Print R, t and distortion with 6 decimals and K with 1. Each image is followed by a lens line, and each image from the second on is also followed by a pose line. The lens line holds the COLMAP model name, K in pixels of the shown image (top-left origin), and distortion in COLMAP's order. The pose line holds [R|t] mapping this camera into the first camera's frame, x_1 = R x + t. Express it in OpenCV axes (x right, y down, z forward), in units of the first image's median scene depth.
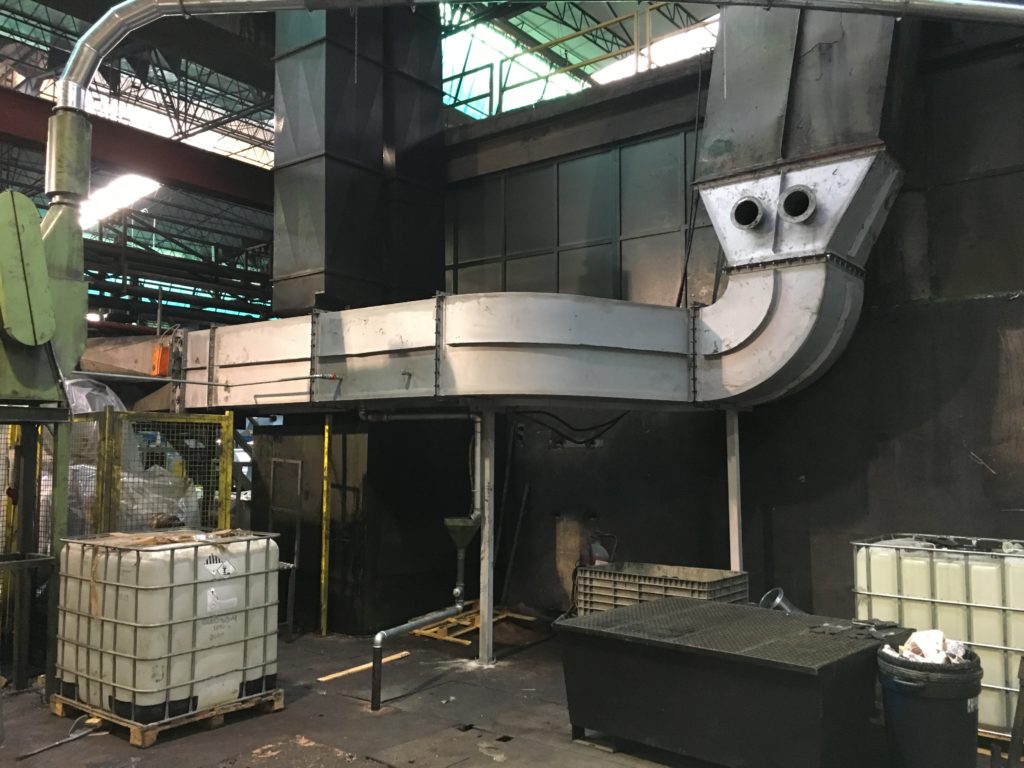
lens RADIAL K [[870.8, 0, 512.0], [0, 870.8, 384.0], [0, 0, 1]] dist [0.071501, -0.090213]
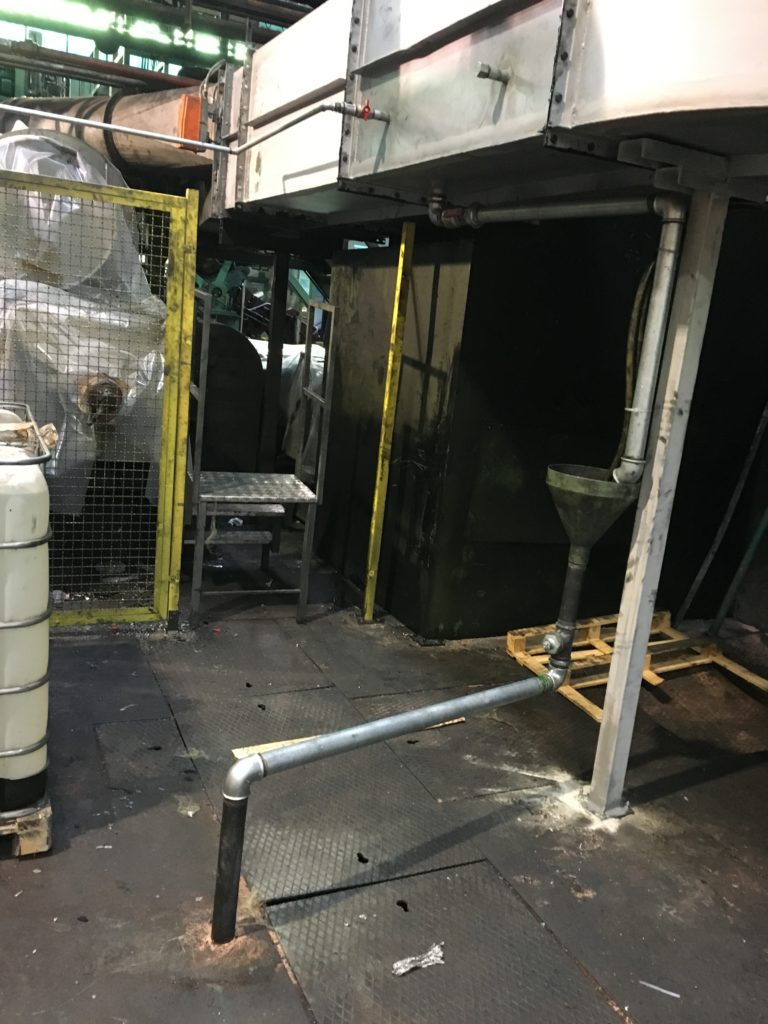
lens RADIAL K [[870.8, 0, 384.0], [0, 870.8, 512.0], [0, 0, 1]] dist [0.071501, -0.090213]
pose [[0.885178, 0.182728, -0.427868, 0.033153], [-0.060551, 0.957069, 0.283465, 0.062647], [0.461296, -0.225009, 0.858241, 0.607410]]
